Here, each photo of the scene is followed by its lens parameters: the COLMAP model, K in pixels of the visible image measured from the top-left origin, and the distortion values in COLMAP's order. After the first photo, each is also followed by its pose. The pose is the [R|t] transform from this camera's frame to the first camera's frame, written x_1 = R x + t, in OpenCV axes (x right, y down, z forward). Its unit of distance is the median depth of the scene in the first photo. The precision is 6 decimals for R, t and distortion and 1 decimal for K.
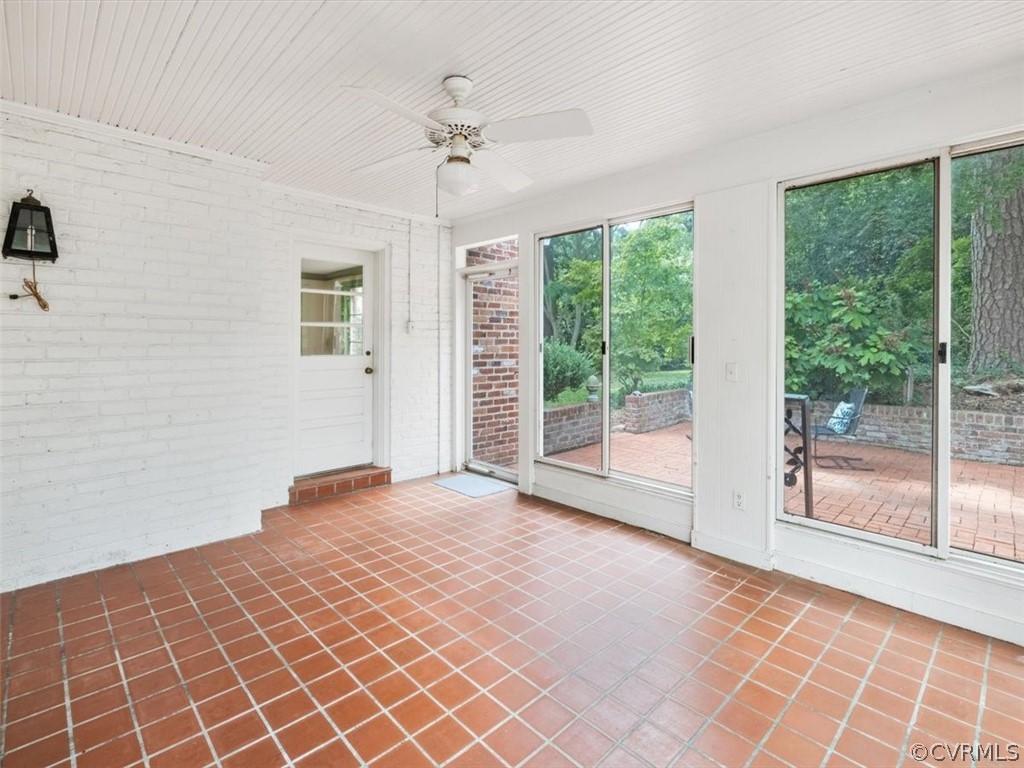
lens RADIAL K [[495.1, 0, 512.2], [0, 495.1, 347.1], [0, 0, 1]] dist [-0.002381, -0.000279]
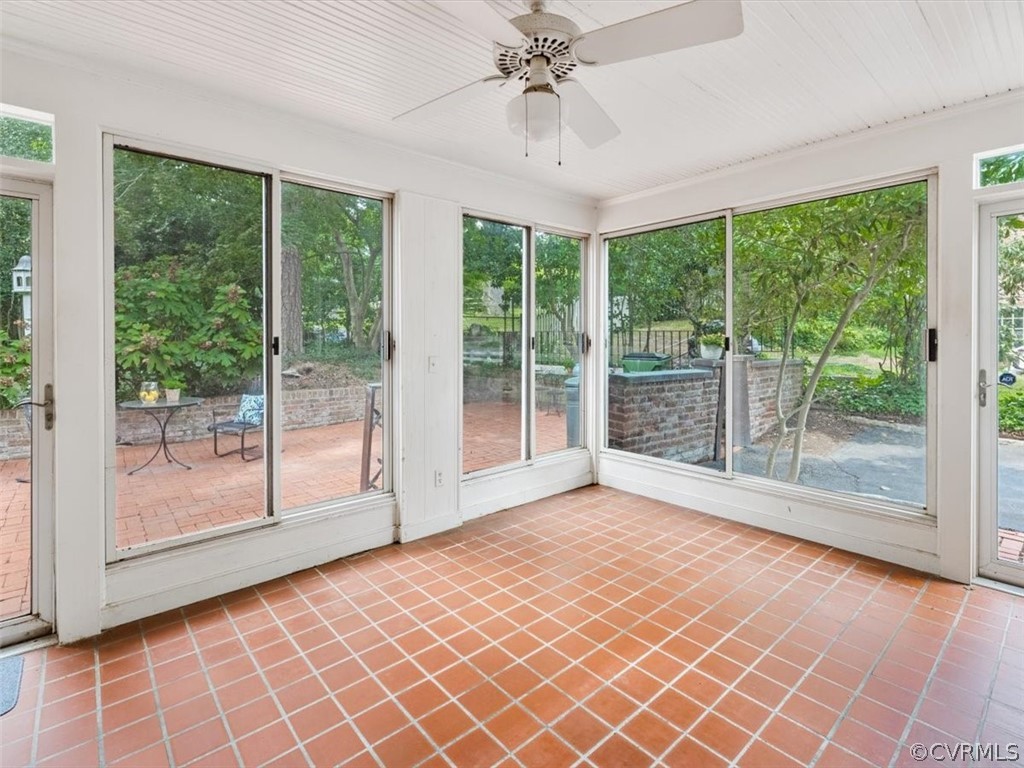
lens RADIAL K [[495.1, 0, 512.2], [0, 495.1, 347.1], [0, 0, 1]] dist [-0.002381, -0.000279]
pose [[0.043972, -0.024026, 0.998744, -0.316642], [0.007880, 0.999688, 0.023702, -0.008129], [-0.999002, 0.006828, 0.044148, 0.374988]]
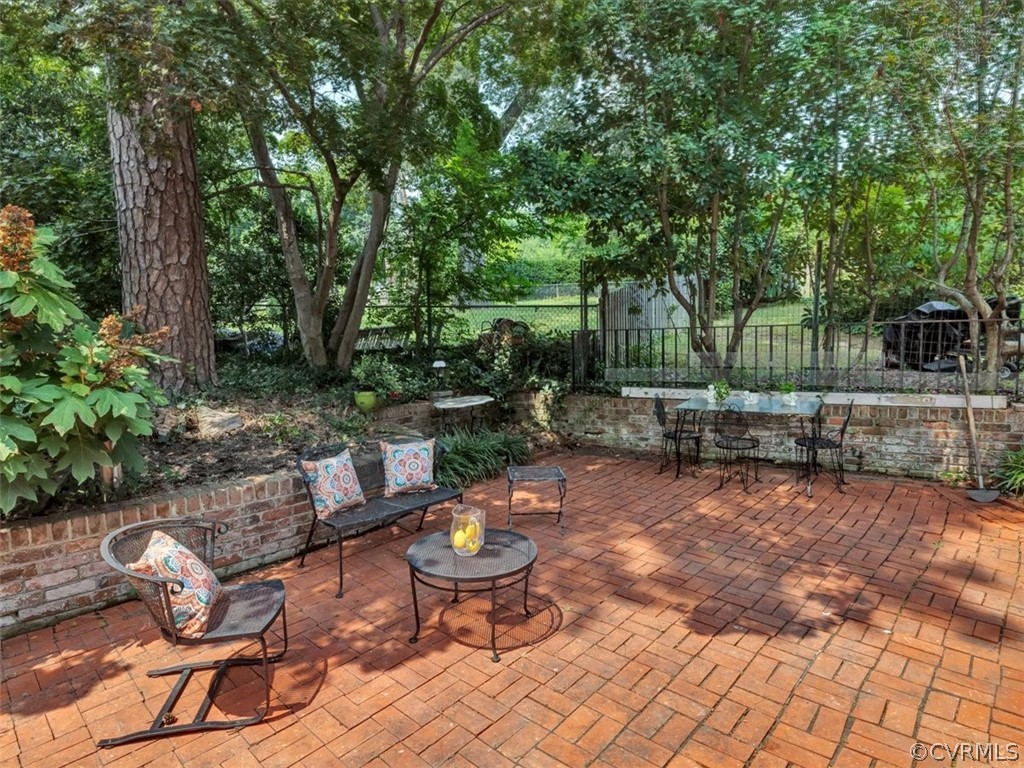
lens RADIAL K [[572.1, 0, 512.0], [0, 572.1, 384.0], [0, 0, 1]] dist [-0.003130, 0.001411]
pose [[-0.065655, -0.088476, 0.993912, 0.268432], [0.028698, 0.995482, 0.090511, -0.024002], [-0.997430, 0.034466, -0.062819, 0.682717]]
